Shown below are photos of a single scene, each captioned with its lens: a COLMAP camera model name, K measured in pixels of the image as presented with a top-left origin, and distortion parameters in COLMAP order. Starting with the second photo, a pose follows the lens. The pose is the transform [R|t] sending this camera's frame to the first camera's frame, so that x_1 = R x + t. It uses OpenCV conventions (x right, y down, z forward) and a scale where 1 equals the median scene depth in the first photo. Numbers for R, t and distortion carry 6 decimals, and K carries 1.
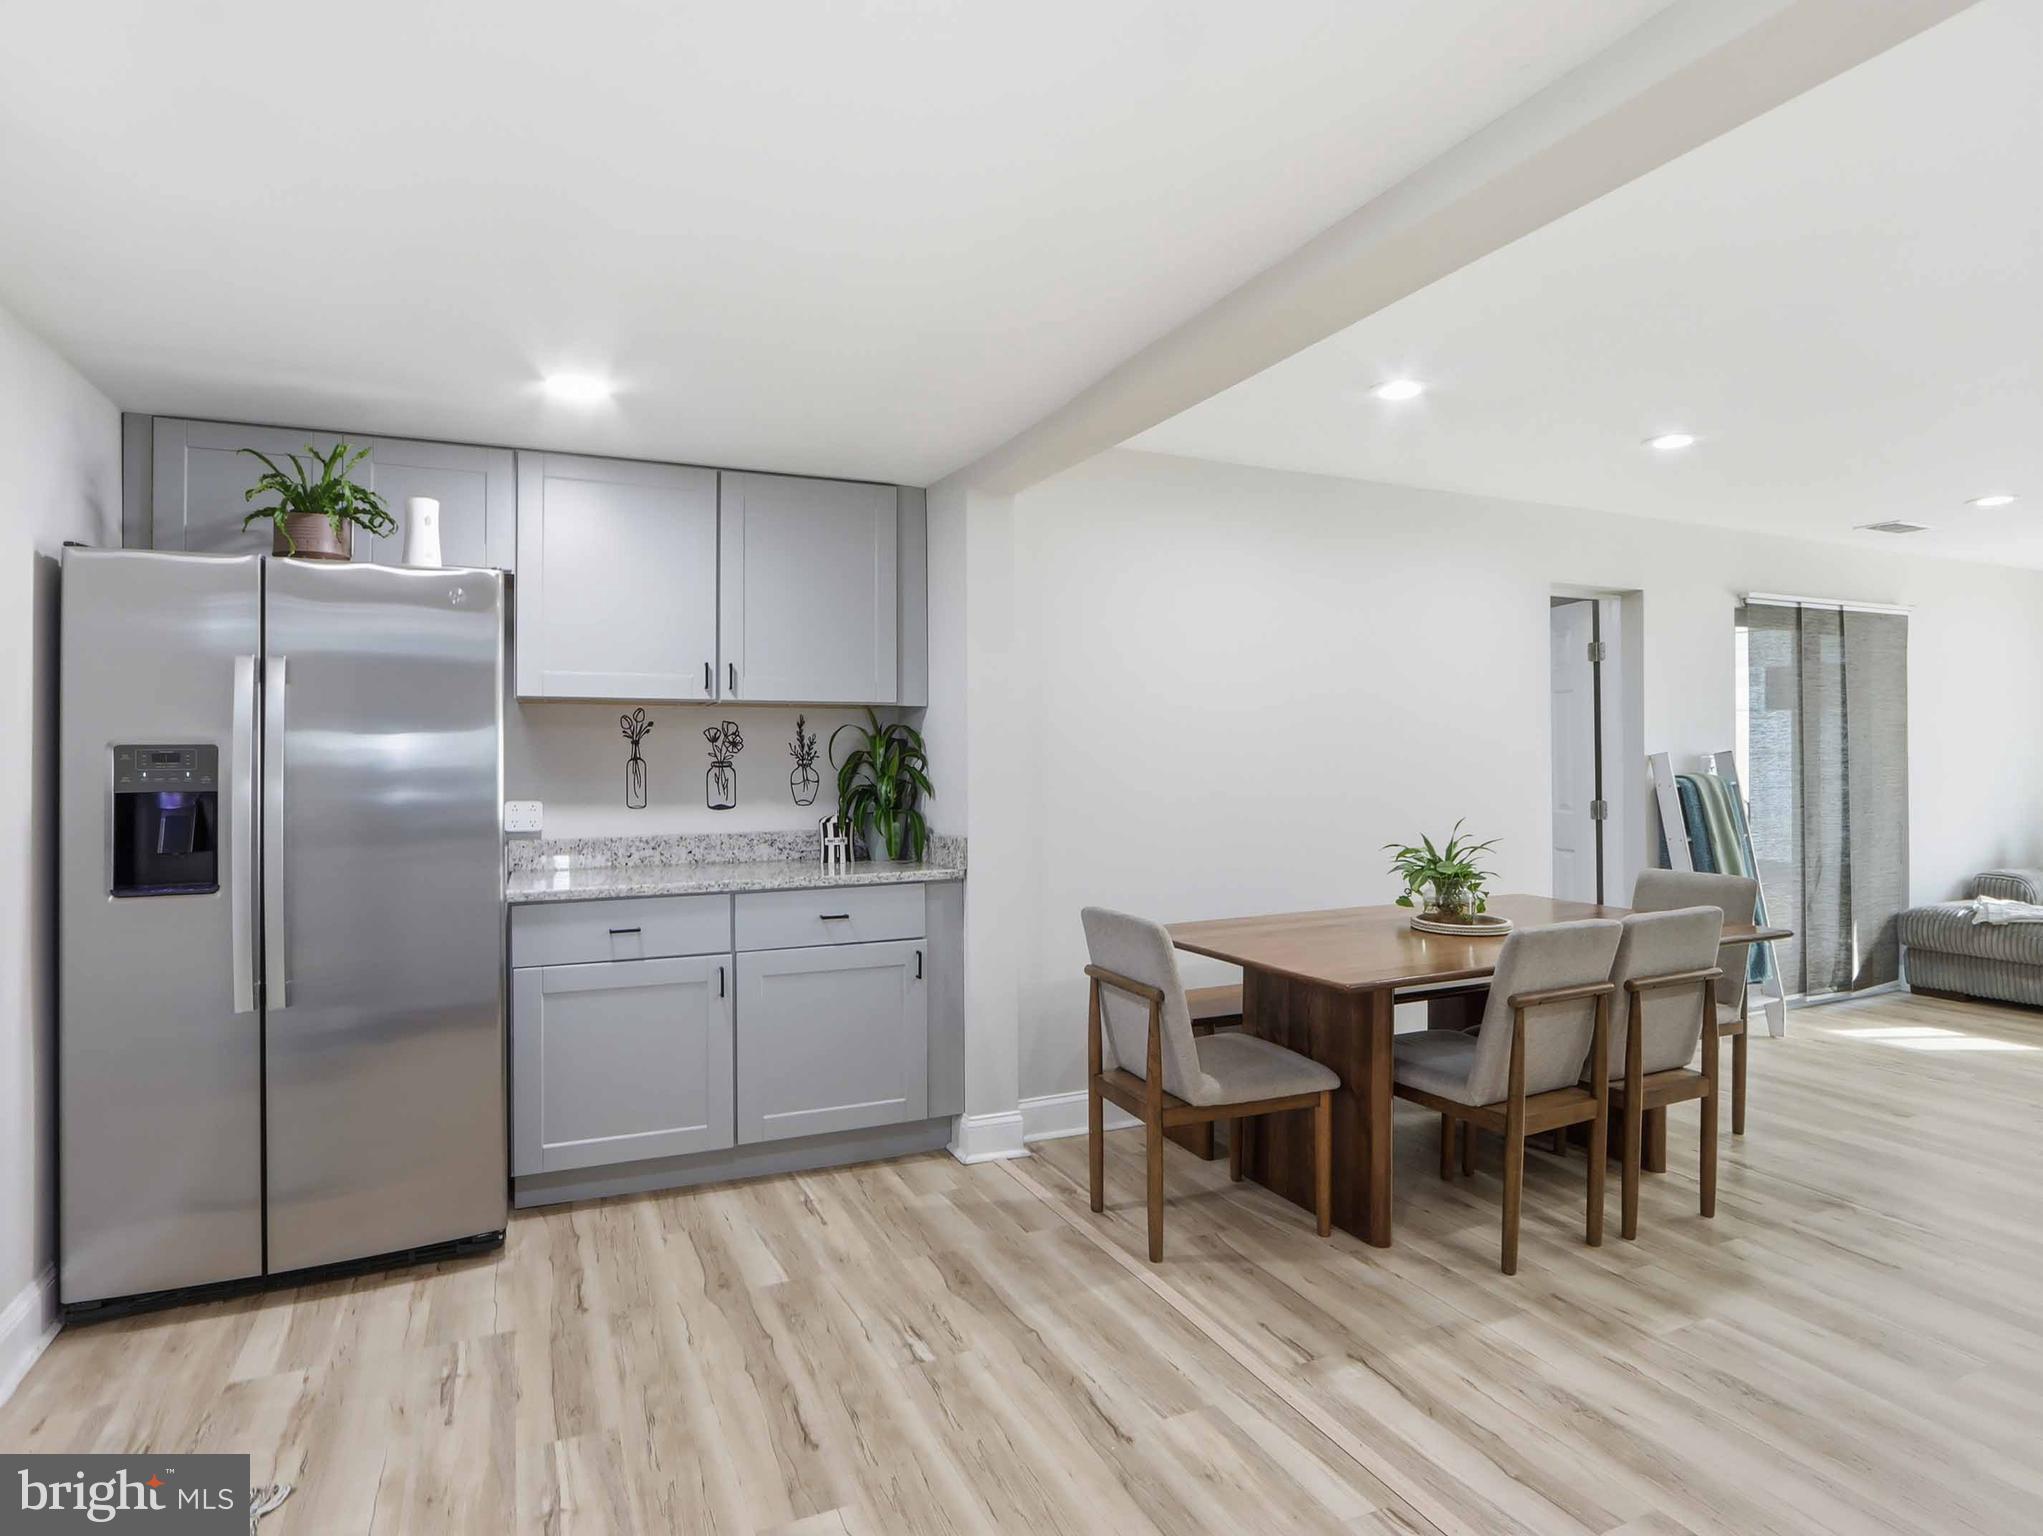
lens RADIAL K [[1072.7, 0, 994.0], [0, 1072.7, 746.0], [0, 0, 1]] dist [-0.000676, -0.001154]
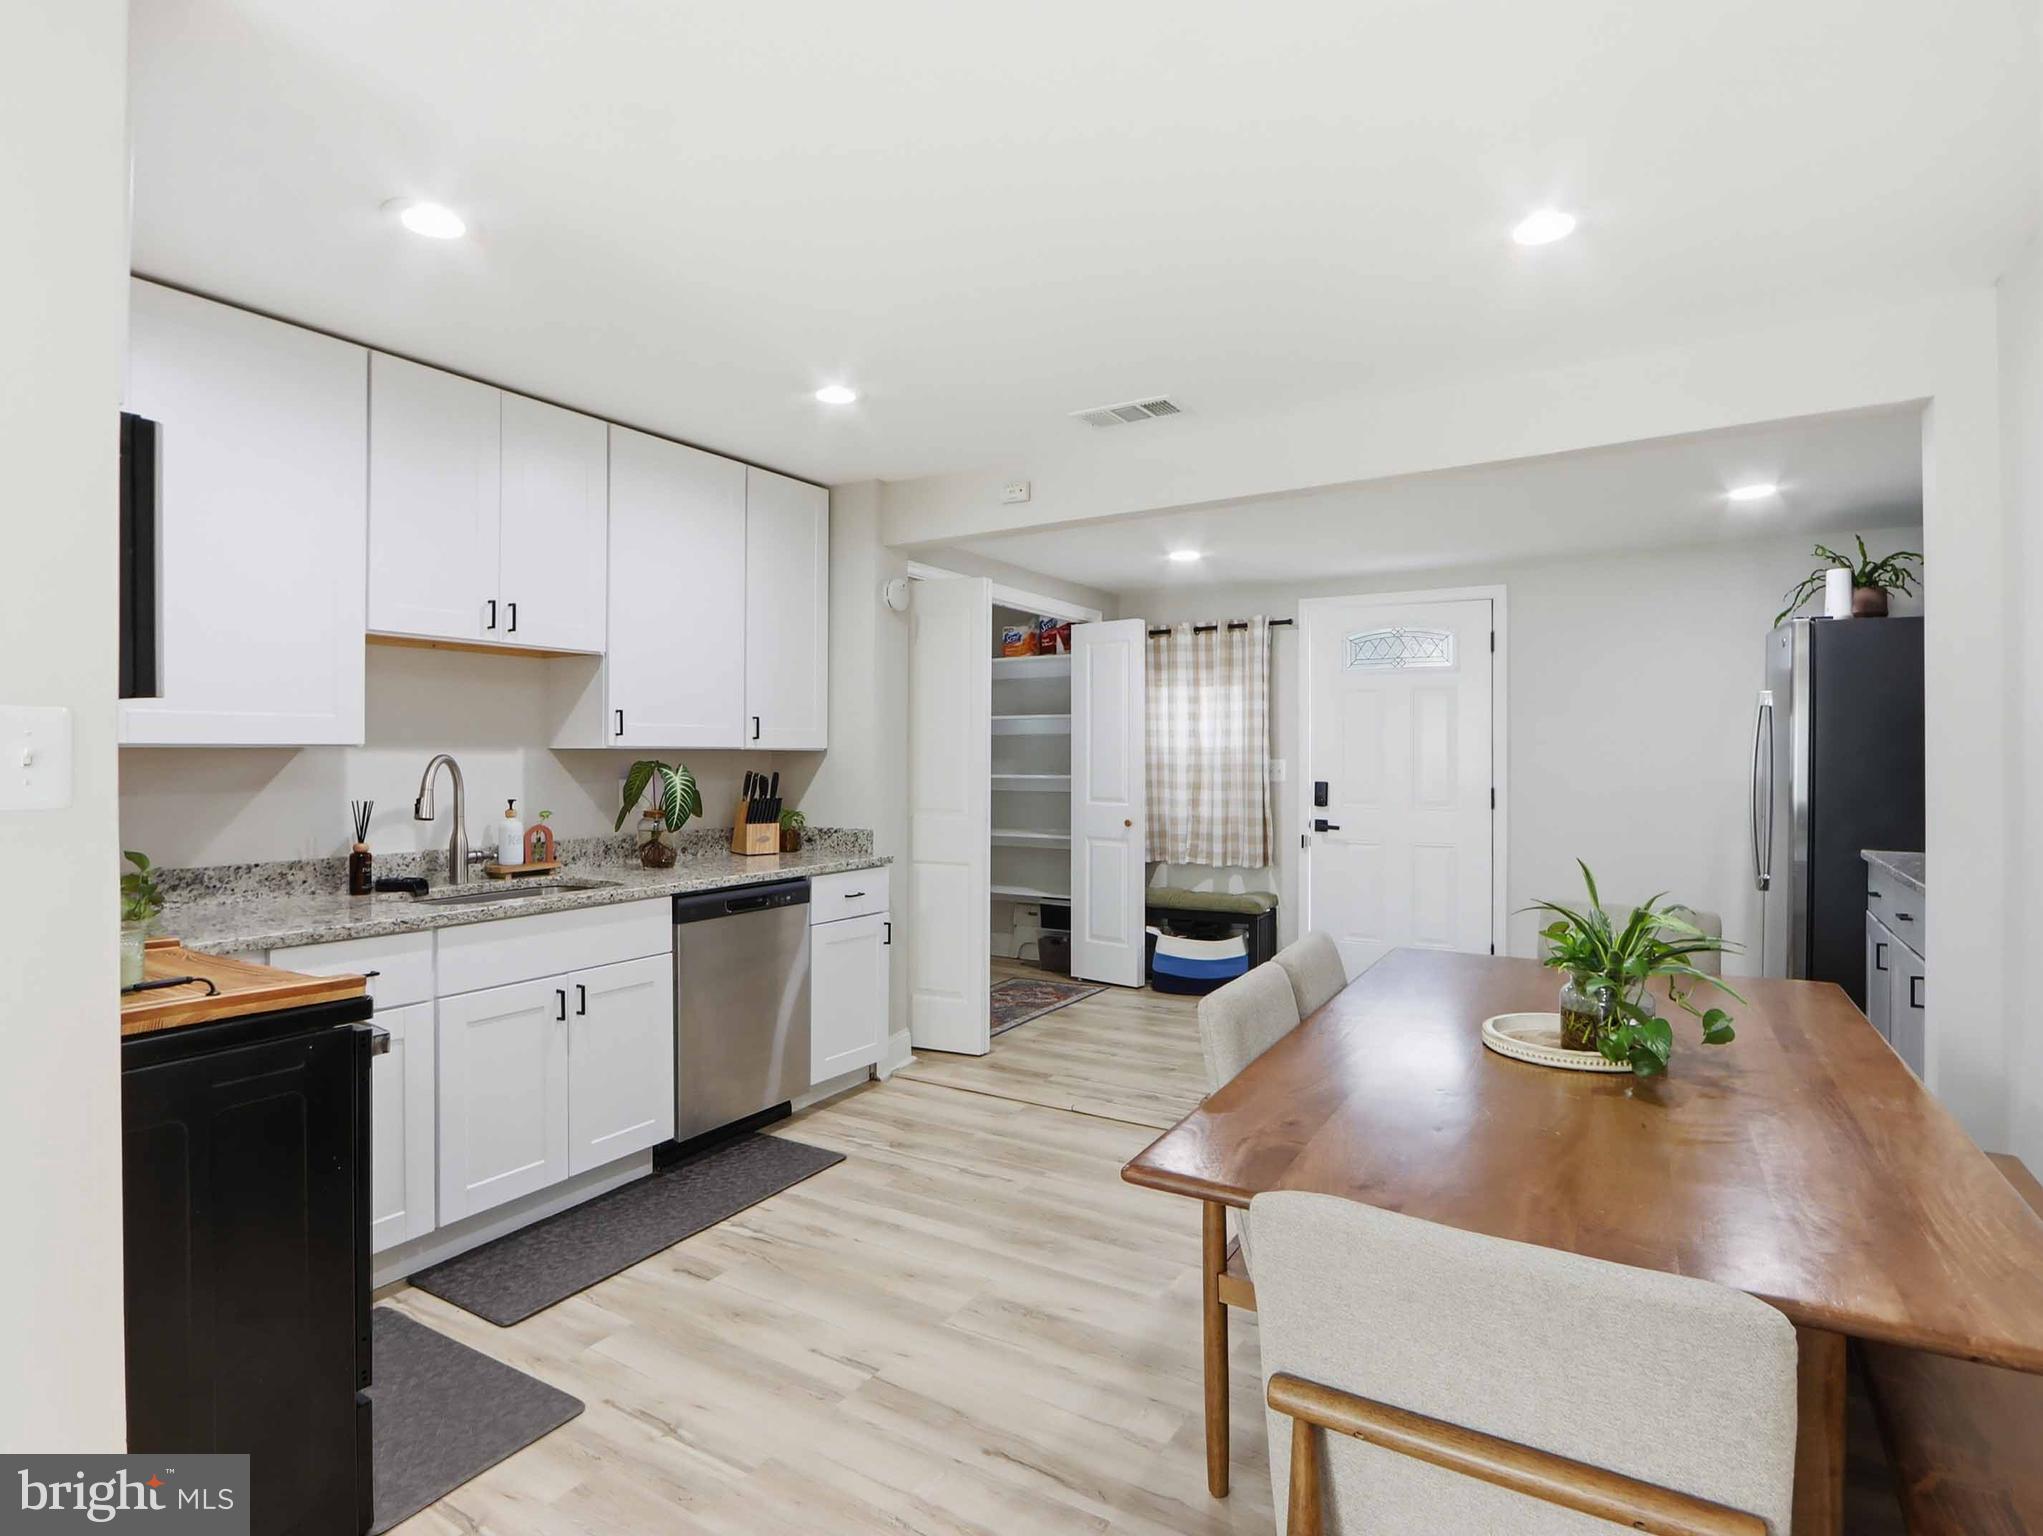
lens RADIAL K [[1072.7, 0, 994.0], [0, 1072.7, 746.0], [0, 0, 1]] dist [-0.000676, -0.001154]
pose [[-0.830881, 0.006255, -0.556415, 1.239679], [0.007045, 0.999975, 0.000720, 0.006682], [0.556405, -0.003322, -0.830904, 1.606578]]
